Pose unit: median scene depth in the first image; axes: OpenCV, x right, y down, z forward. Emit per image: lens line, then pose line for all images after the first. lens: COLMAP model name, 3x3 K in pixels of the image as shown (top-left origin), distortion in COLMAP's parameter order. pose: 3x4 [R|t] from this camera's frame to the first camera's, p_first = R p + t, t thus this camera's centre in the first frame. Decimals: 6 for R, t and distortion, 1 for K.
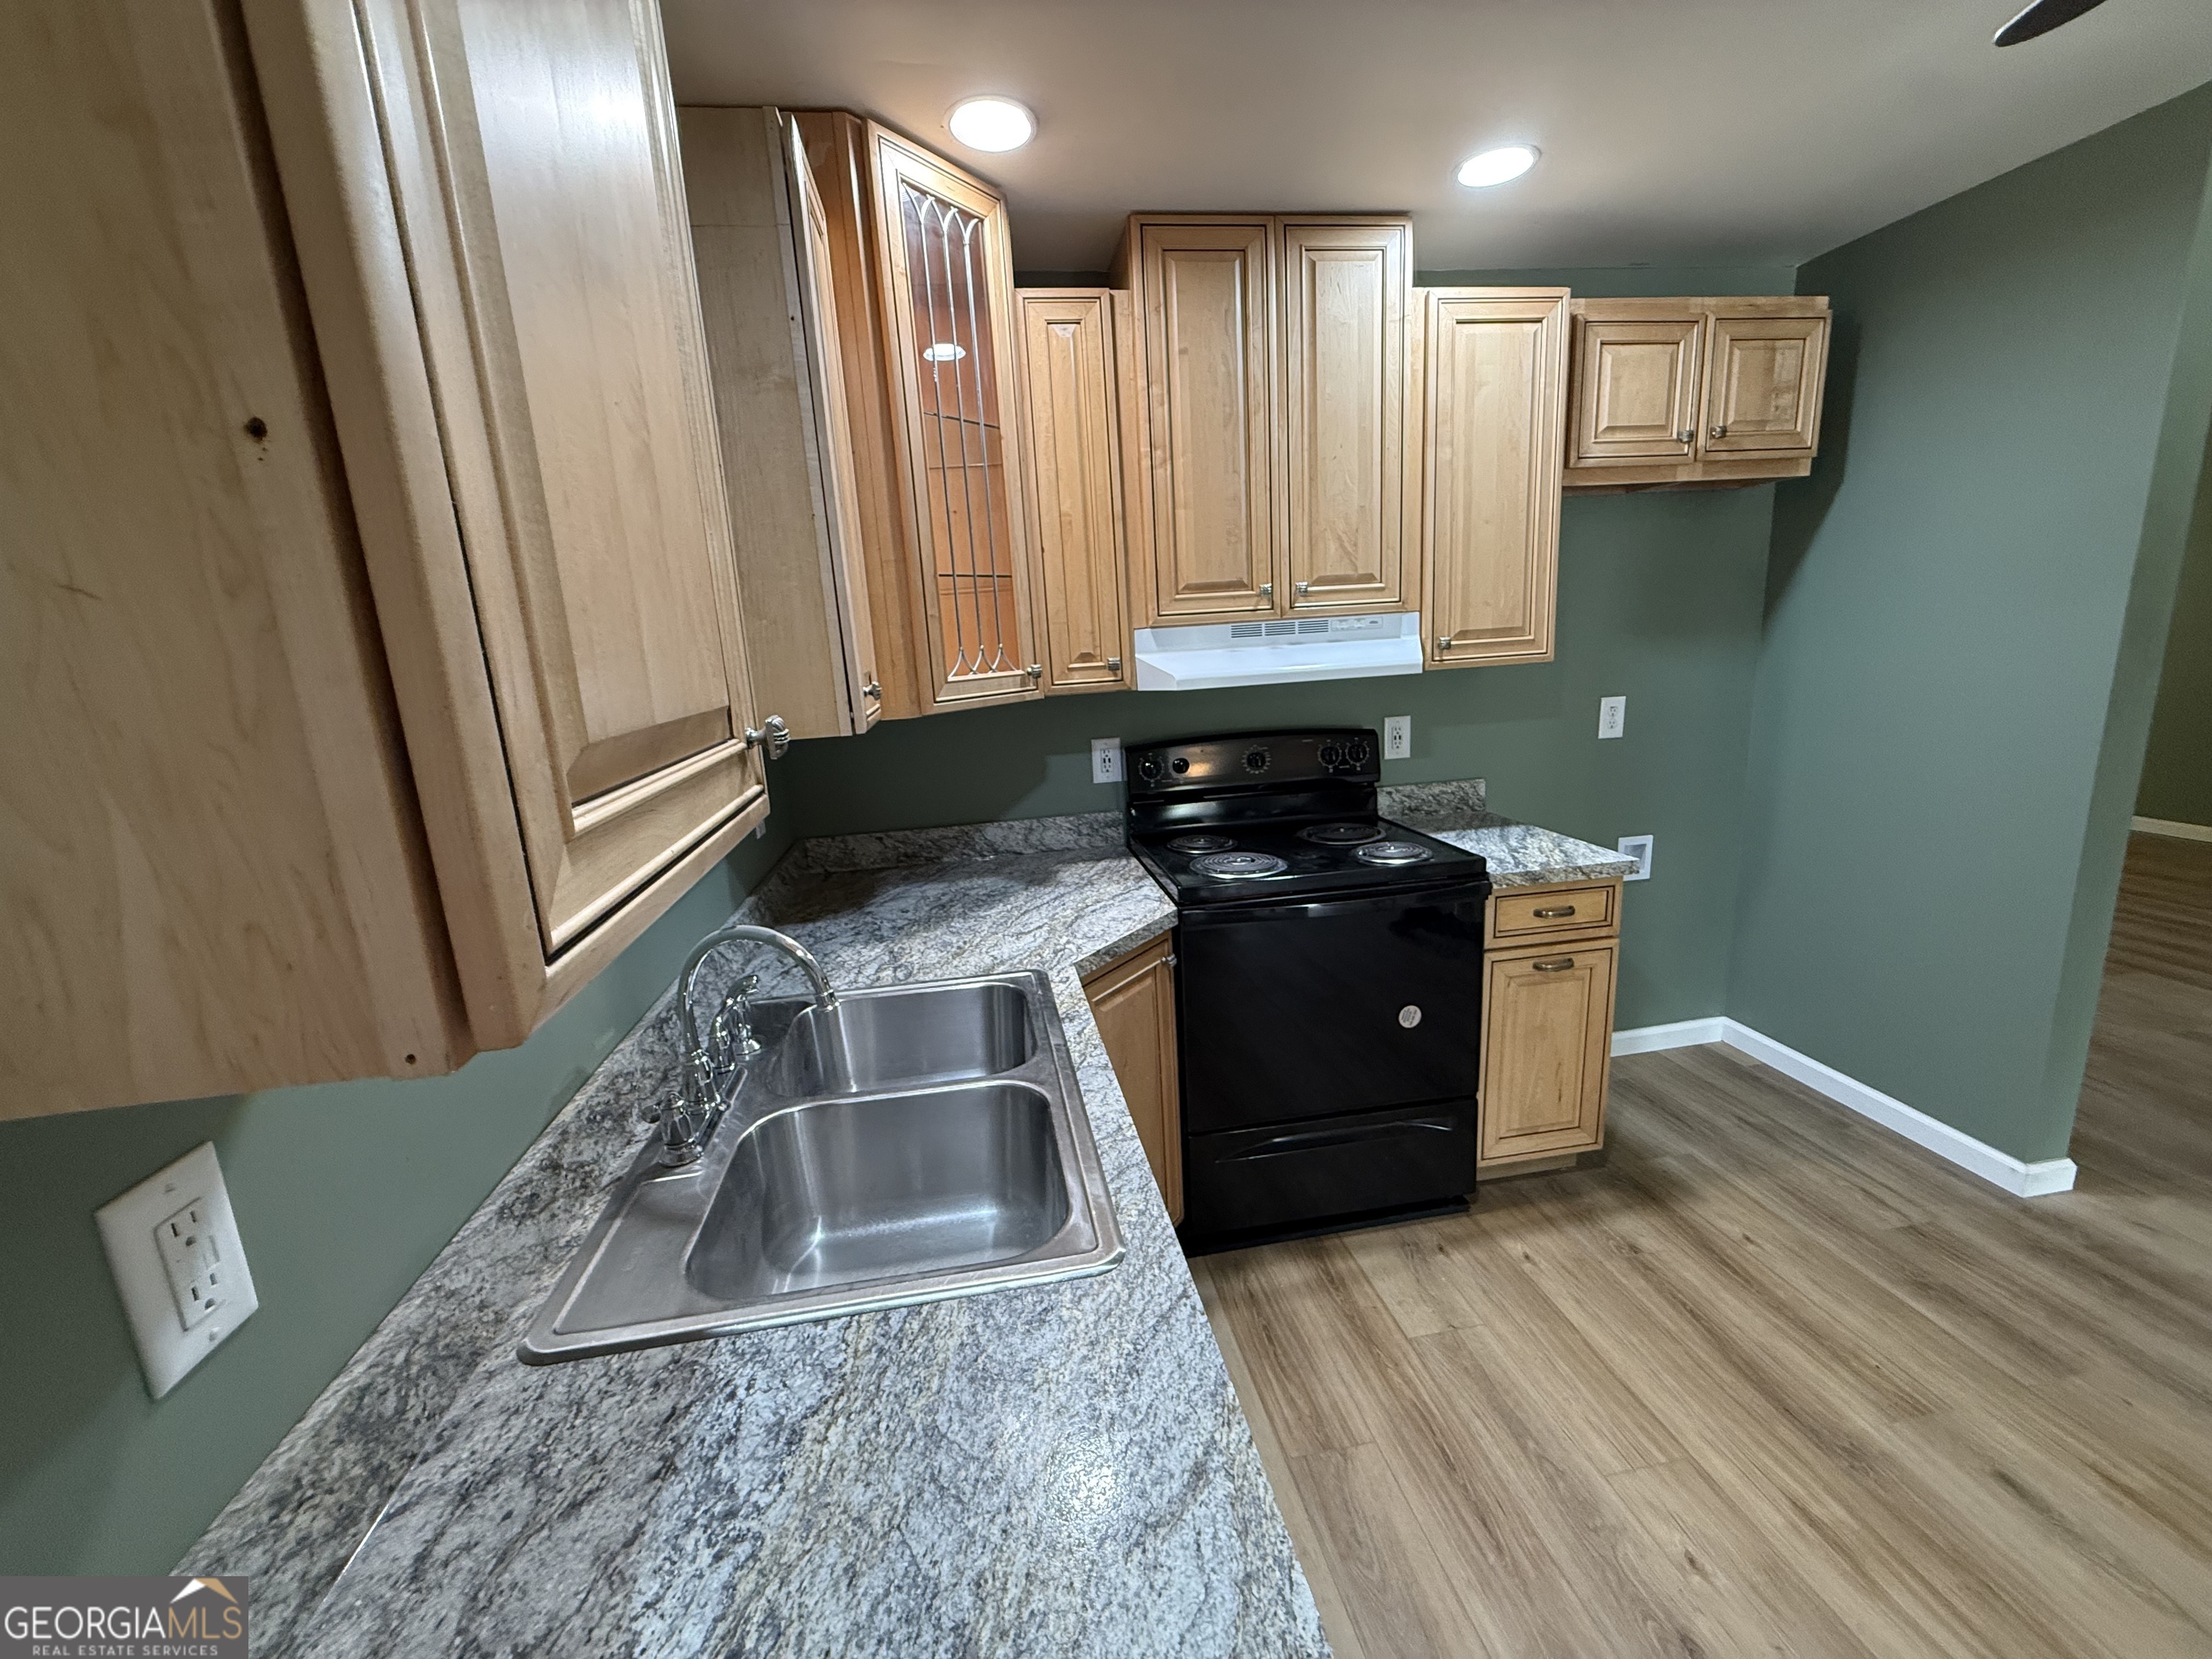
lens RADIAL K [[881.4, 0, 1101.3], [0, 881.4, 829.5], [0, 0, 1]] dist [-0.000438, 0.000001]
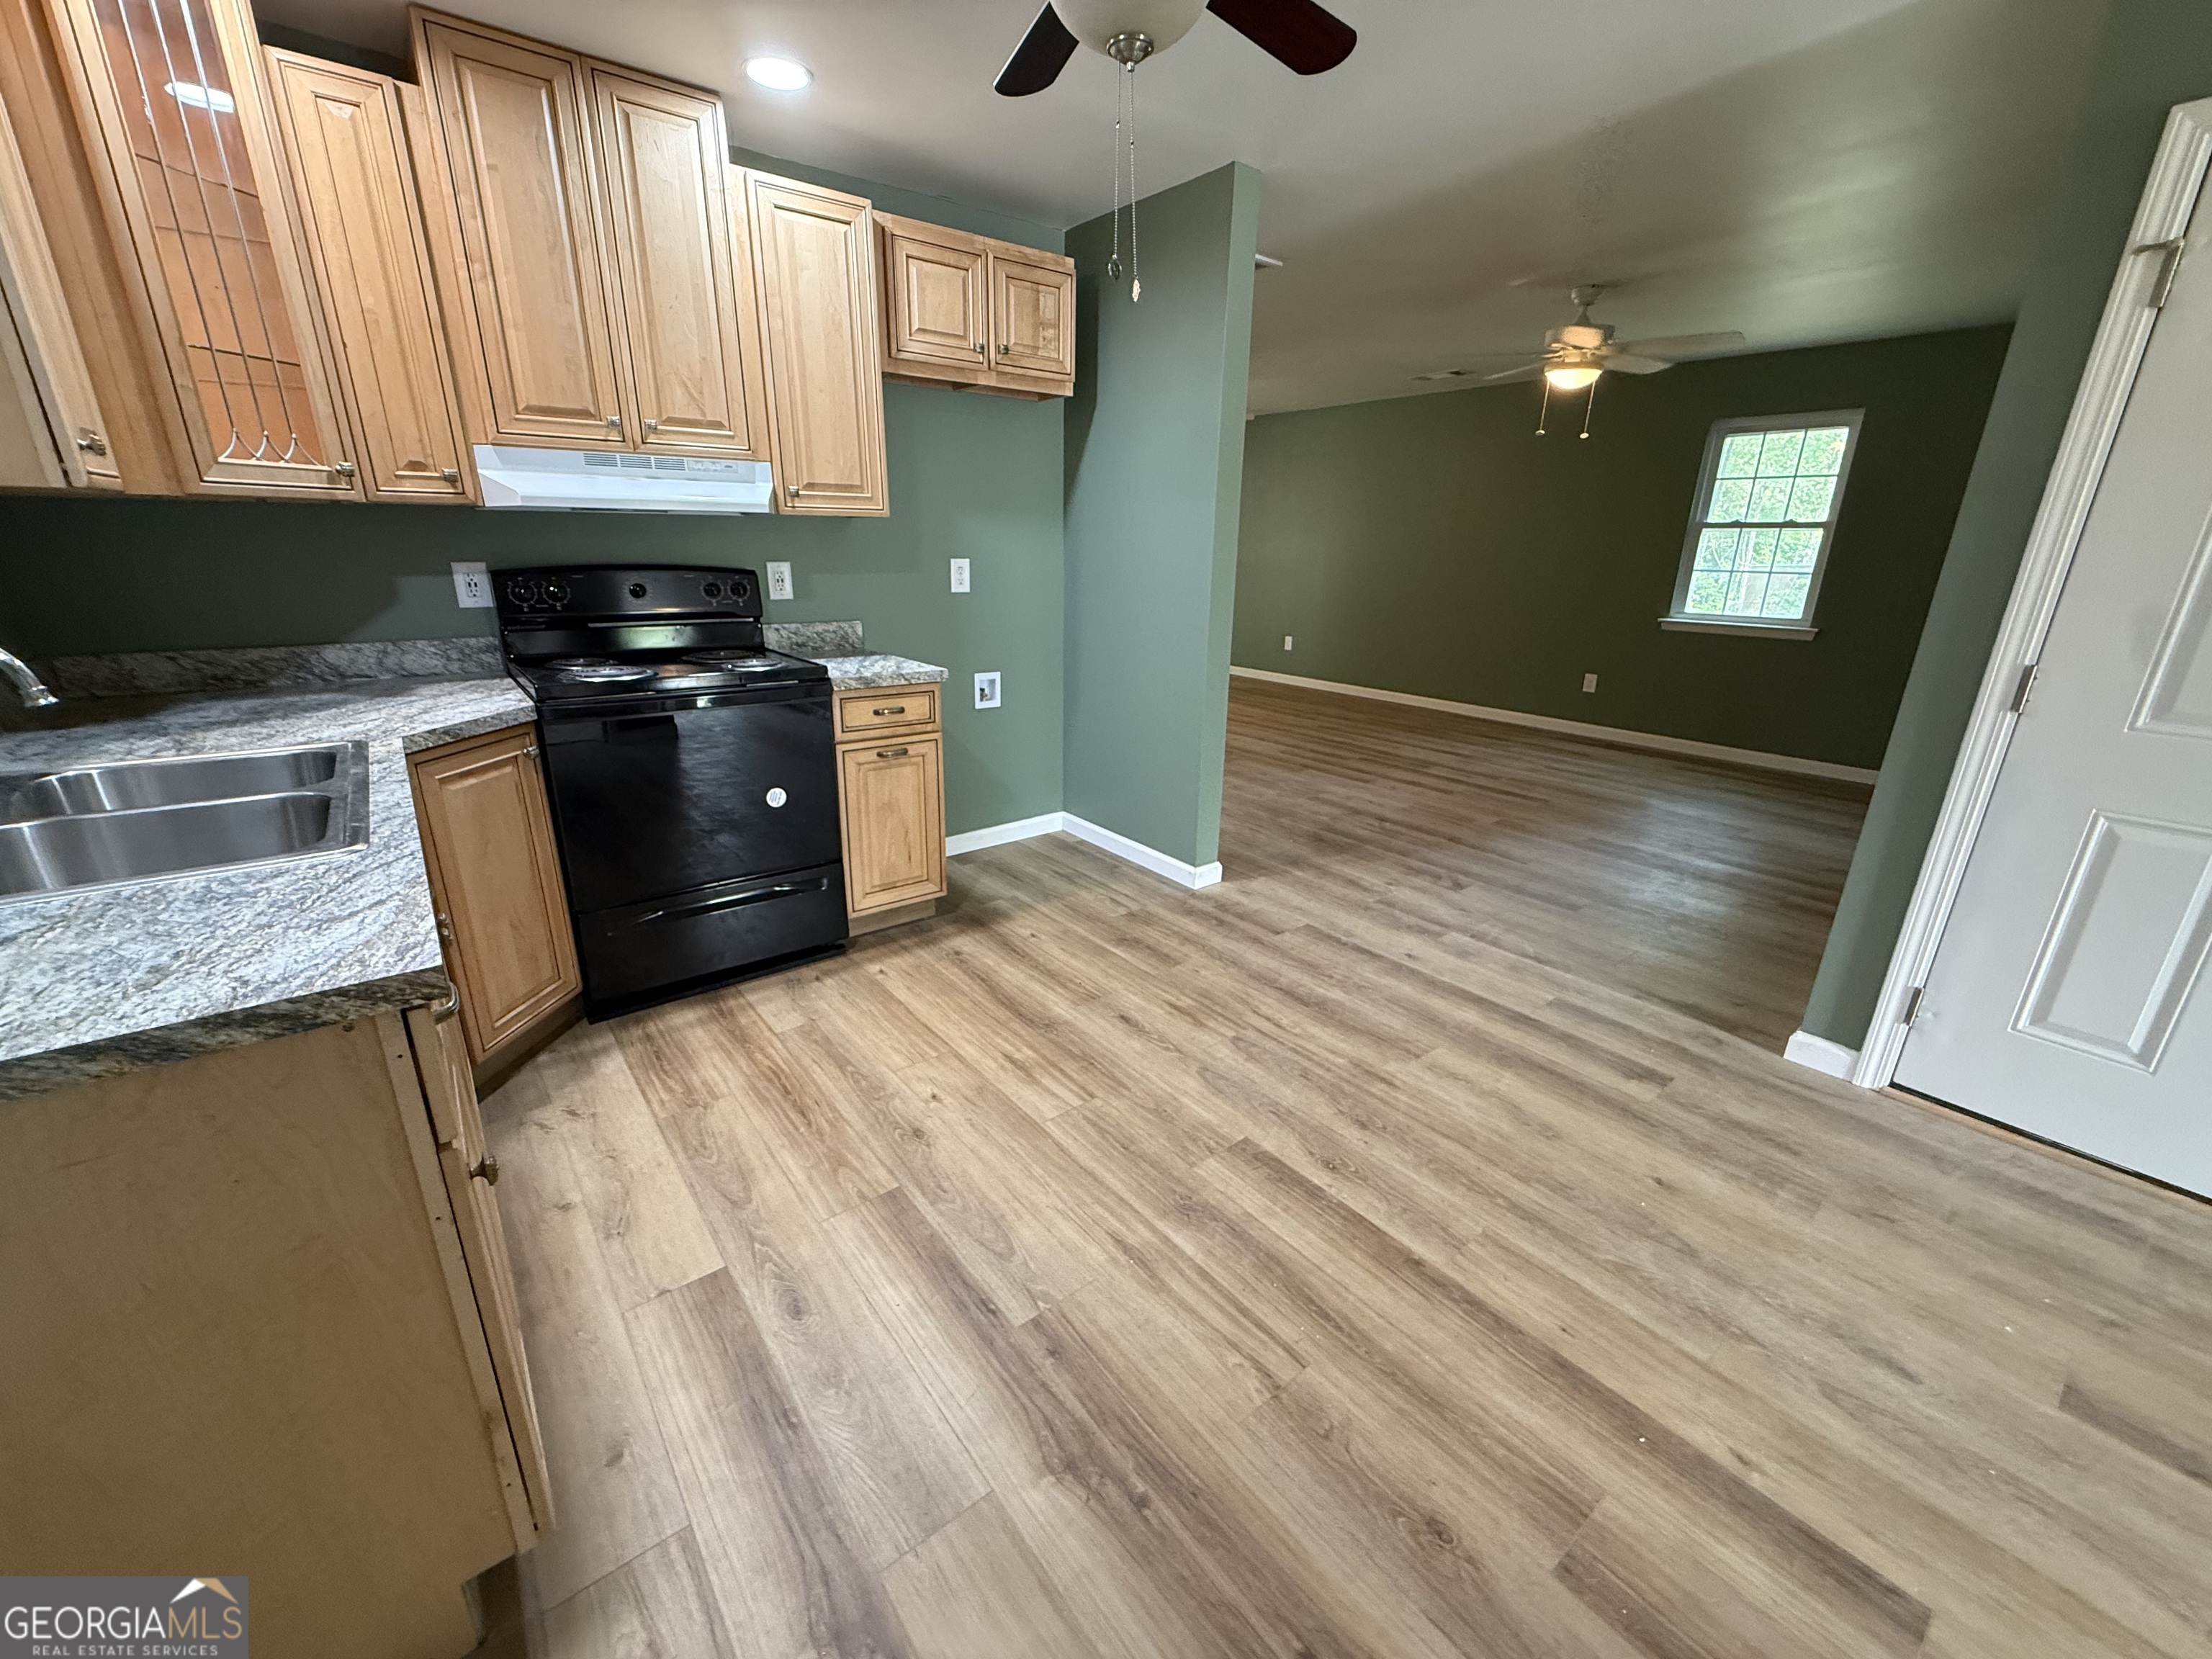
lens RADIAL K [[881.4, 0, 1100.2], [0, 881.4, 830.4], [0, 0, 1]] dist [-0.000438, 0.000001]
pose [[0.871522, -0.083290, 0.483232, 0.143231], [0.036359, 0.993733, 0.105705, 0.142166], [-0.489007, -0.074554, 0.869088, -0.294254]]
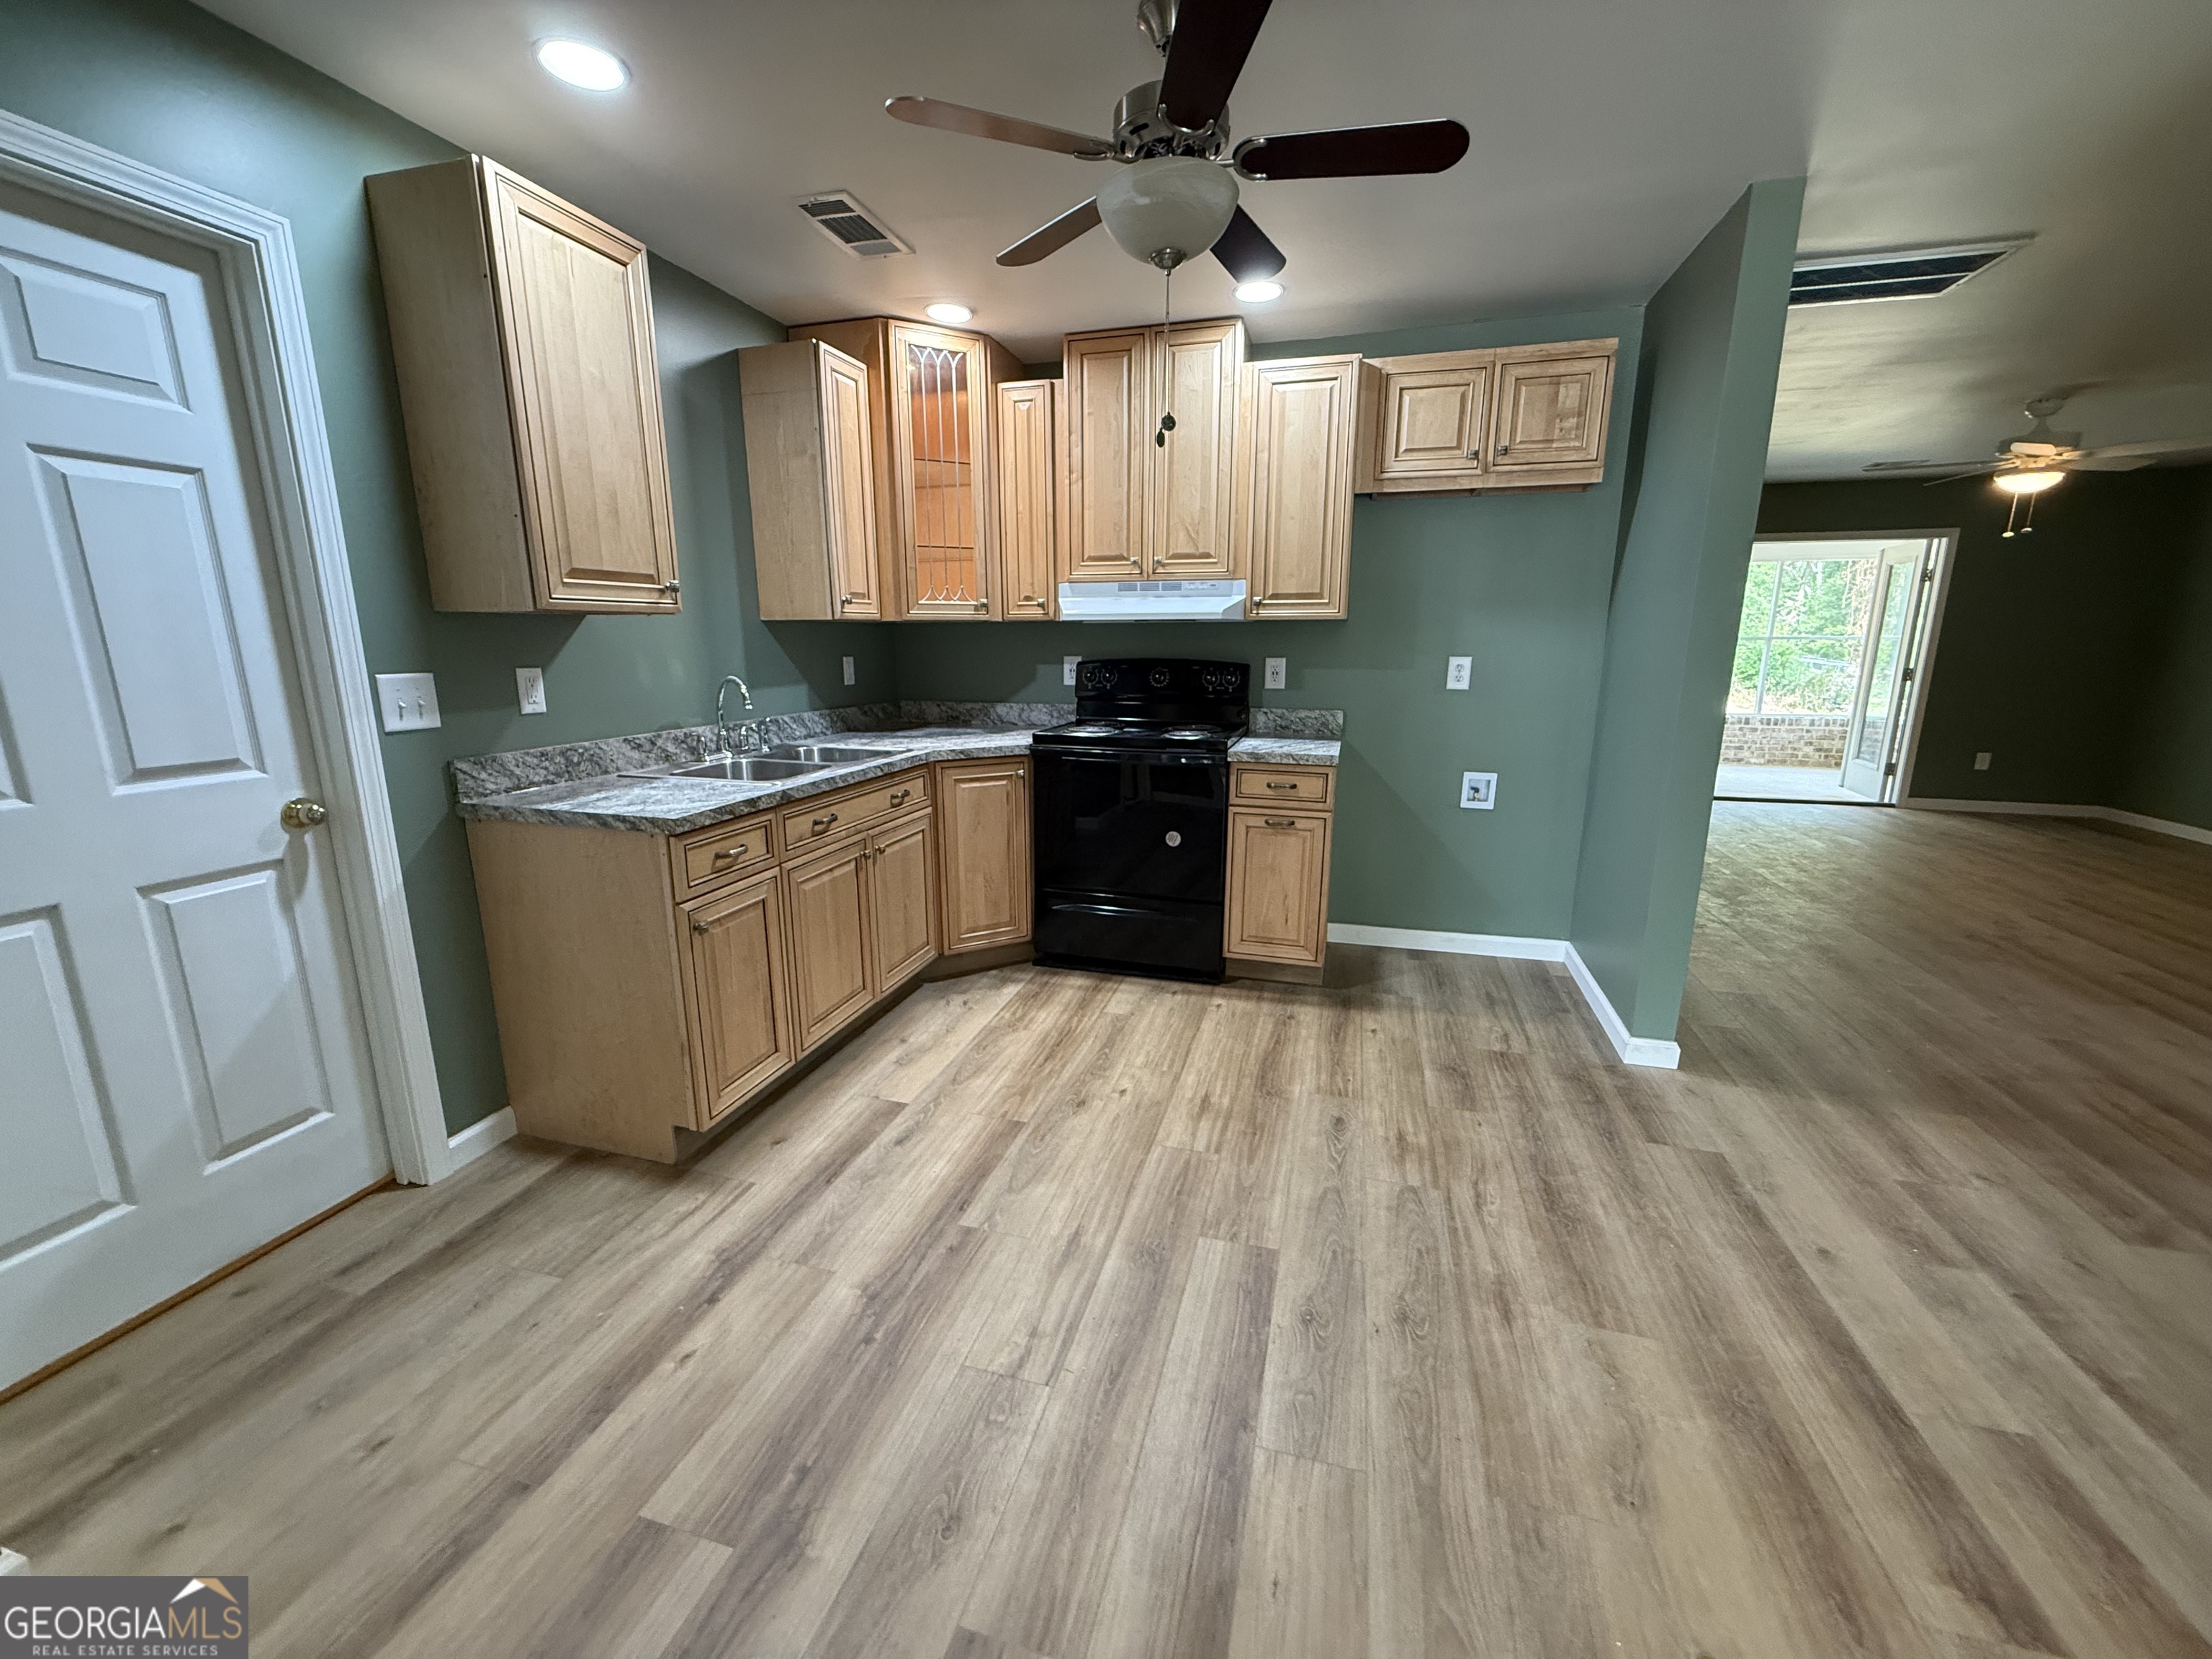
lens RADIAL K [[881.4, 0, 1104.1], [0, 881.4, 830.3], [0, 0, 1]] dist [-0.000438, 0.000001]
pose [[0.903495, 0.149365, -0.401731, 0.850305], [-0.142248, 0.988682, 0.047678, 0.138932], [0.404305, 0.014069, 0.914516, -0.464050]]
